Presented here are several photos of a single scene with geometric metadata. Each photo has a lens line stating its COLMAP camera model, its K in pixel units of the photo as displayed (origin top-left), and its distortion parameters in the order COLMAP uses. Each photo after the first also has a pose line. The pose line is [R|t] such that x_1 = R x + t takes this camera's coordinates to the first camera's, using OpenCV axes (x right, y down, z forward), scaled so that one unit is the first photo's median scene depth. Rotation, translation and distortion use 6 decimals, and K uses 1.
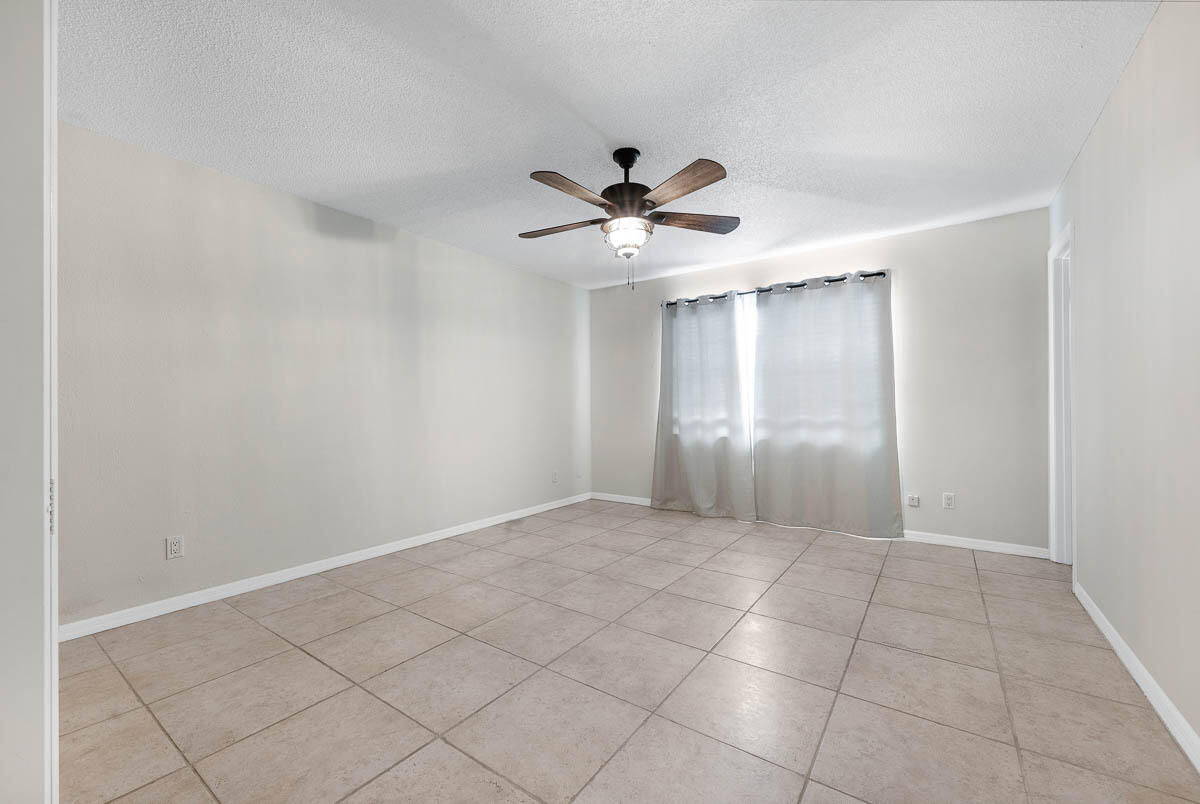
lens RADIAL K [[482.0, 0, 600.0], [0, 482.0, 402.0], [0, 0, 1]] dist [-0.000666, -0.000003]
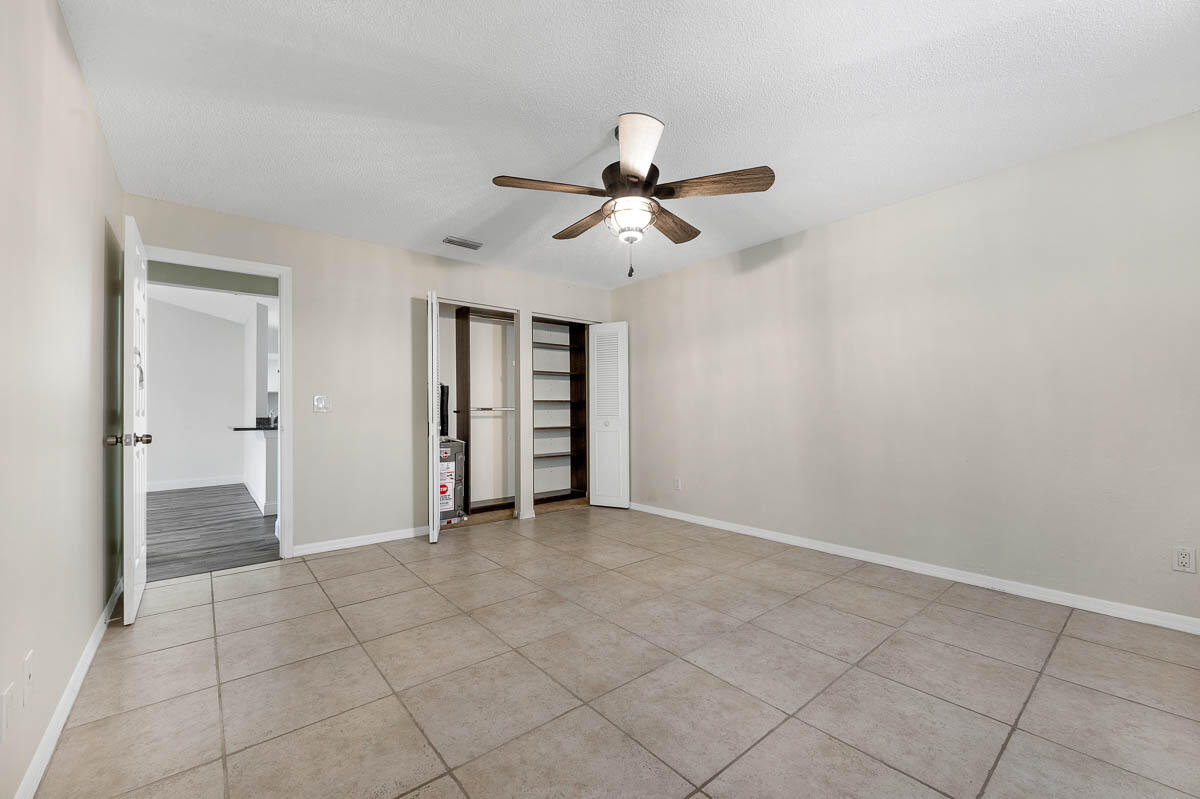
lens RADIAL K [[482.0, 0, 600.0], [0, 482.0, 399.5], [0, 0, 1]] dist [-0.000666, -0.000003]
pose [[-0.256417, -0.012510, -0.966485, 0.852870], [0.016761, 0.999708, -0.017387, 0.006665], [0.966421, -0.020658, -0.256133, 1.051314]]
